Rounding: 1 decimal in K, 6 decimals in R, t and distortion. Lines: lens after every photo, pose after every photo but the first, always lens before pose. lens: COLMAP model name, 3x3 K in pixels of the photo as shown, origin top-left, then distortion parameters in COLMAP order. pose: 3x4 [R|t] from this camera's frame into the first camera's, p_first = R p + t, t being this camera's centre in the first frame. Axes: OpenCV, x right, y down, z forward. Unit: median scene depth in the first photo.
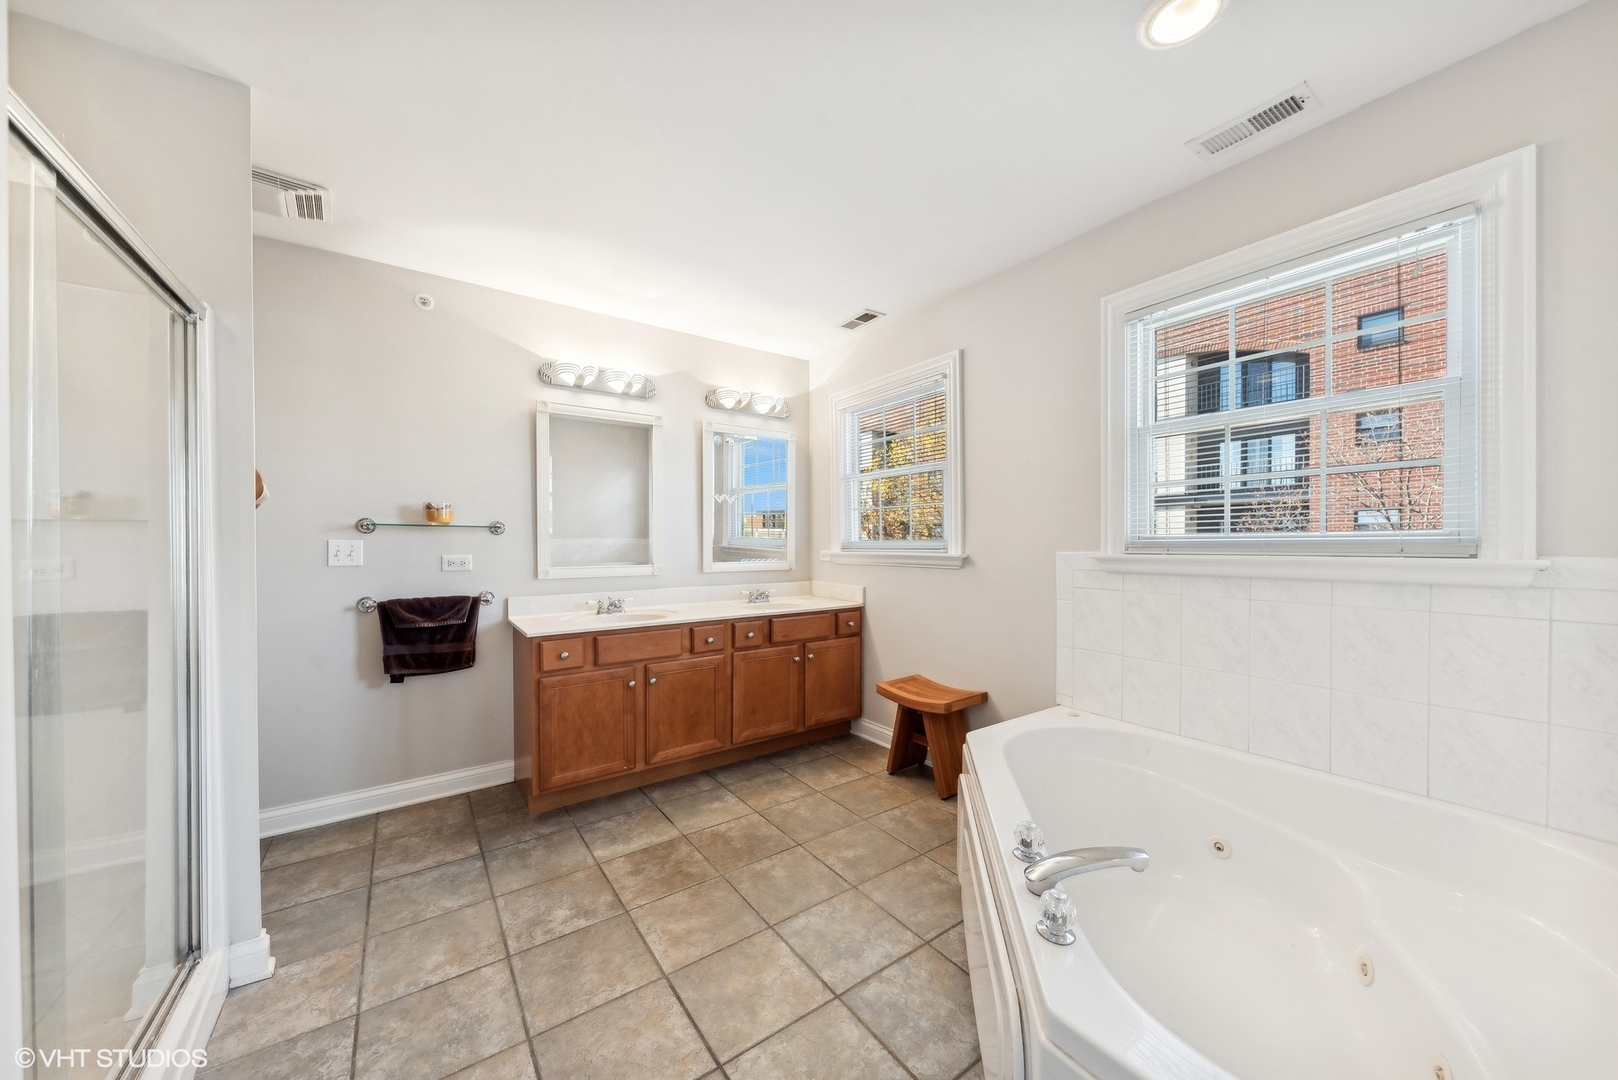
lens RADIAL K [[561.4, 0, 815.1], [0, 561.4, 544.3], [0, 0, 1]] dist [0.000231, -0.000082]
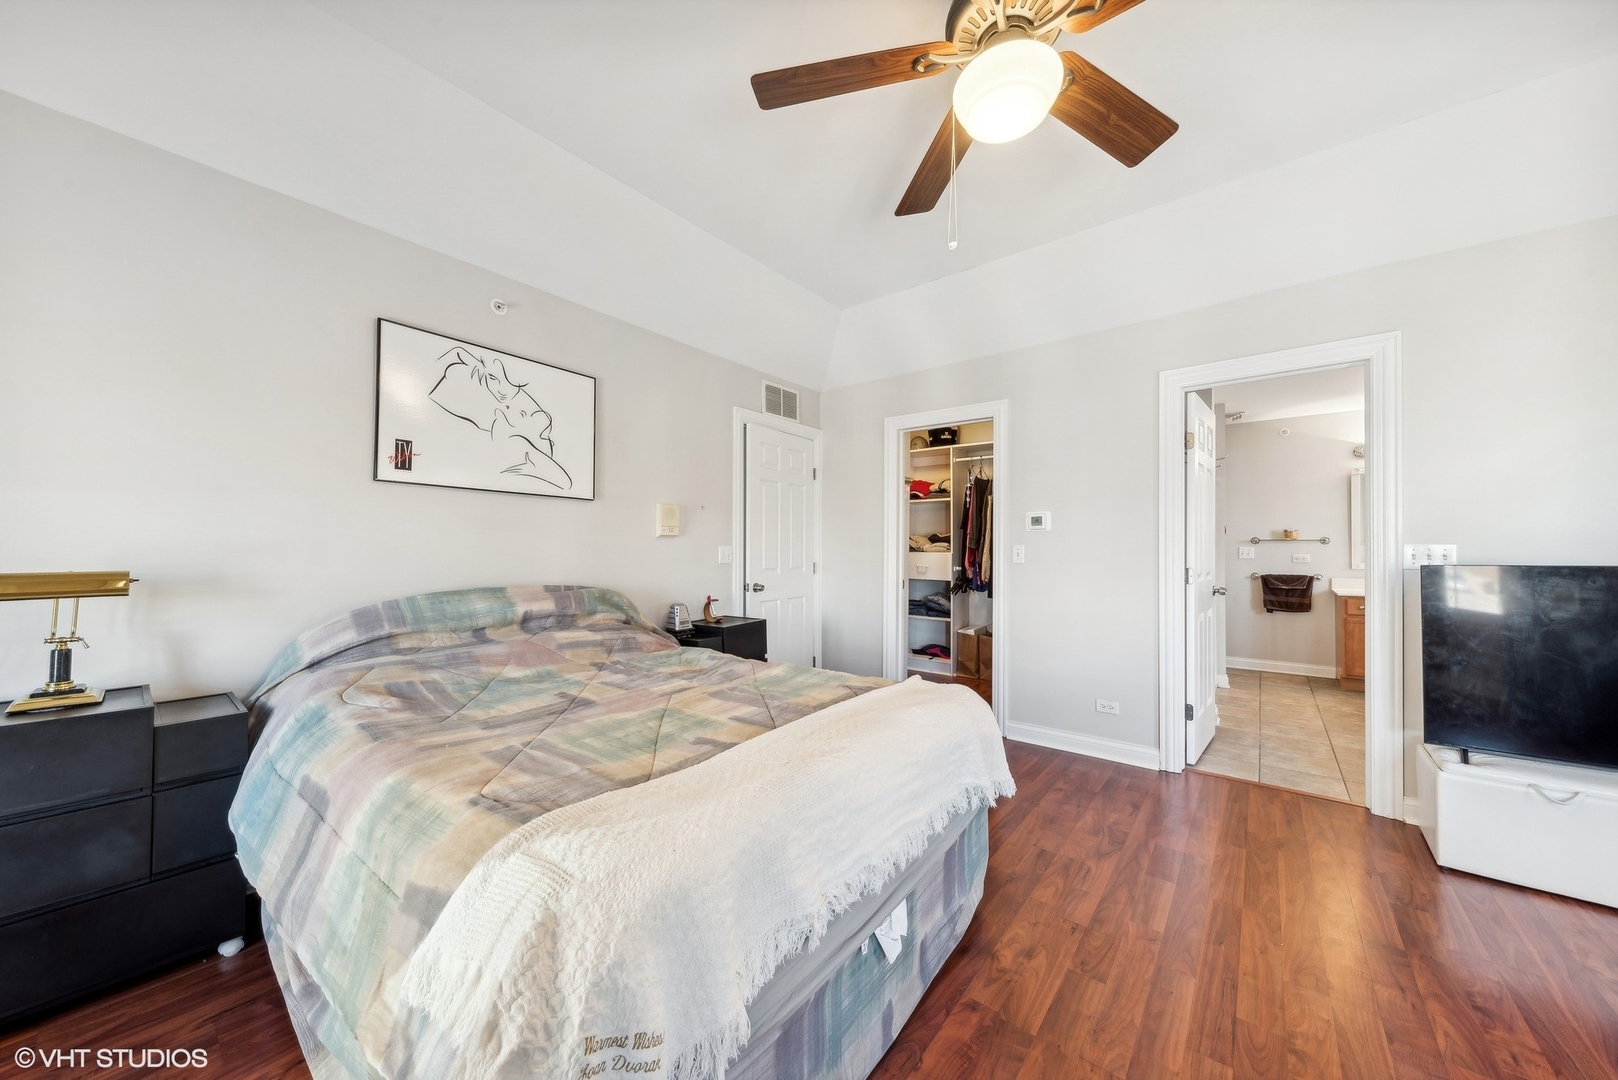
lens RADIAL K [[561.4, 0, 815.2], [0, 561.4, 546.6], [0, 0, 1]] dist [0.000231, -0.000082]
pose [[0.266956, -0.003536, -0.963702, 0.846682], [-0.009400, 0.999936, -0.006273, 0.019981], [0.963663, 0.010733, 0.266906, -1.229039]]
